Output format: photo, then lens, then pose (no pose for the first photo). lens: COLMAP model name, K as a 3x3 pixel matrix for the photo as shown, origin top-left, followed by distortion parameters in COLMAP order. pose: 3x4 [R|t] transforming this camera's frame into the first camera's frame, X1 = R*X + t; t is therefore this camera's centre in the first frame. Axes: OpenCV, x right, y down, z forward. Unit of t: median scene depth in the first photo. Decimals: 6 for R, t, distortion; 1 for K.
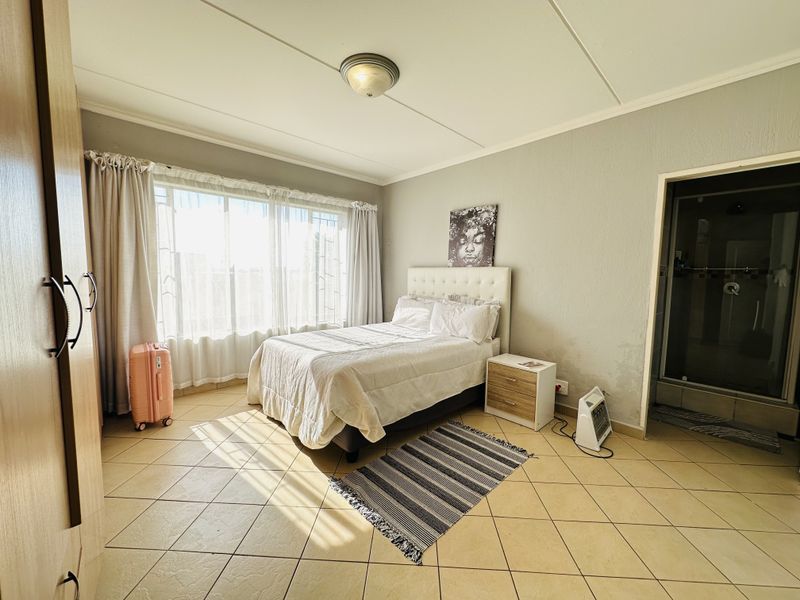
lens RADIAL K [[320.4, 0, 398.5], [0, 320.4, 301.1], [0, 0, 1]] dist [-0.002085, -0.000172]
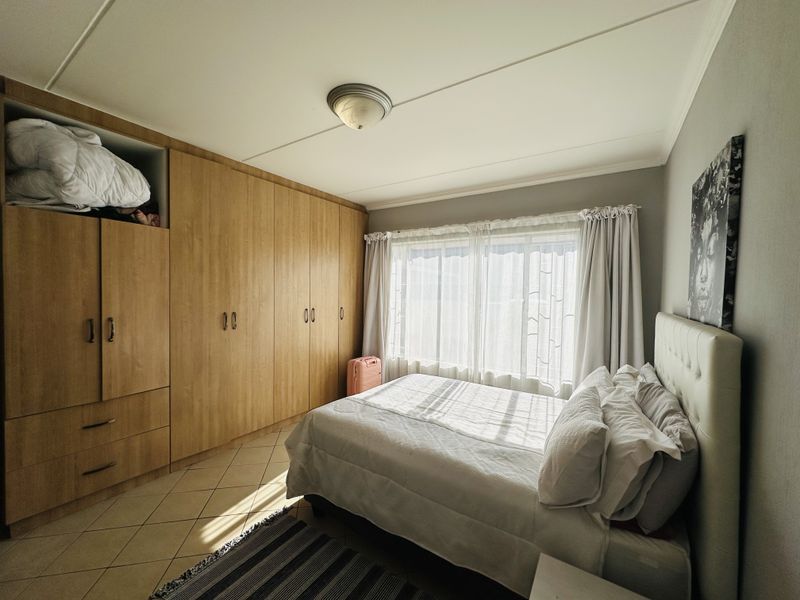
lens RADIAL K [[320.4, 0, 400.6], [0, 320.4, 298.5], [0, 0, 1]] dist [-0.002085, -0.000172]
pose [[0.235661, 0.011921, -0.971762, 0.543762], [-0.097664, 0.995153, -0.011476, -0.102613], [0.966916, 0.097611, 0.235683, 0.615099]]
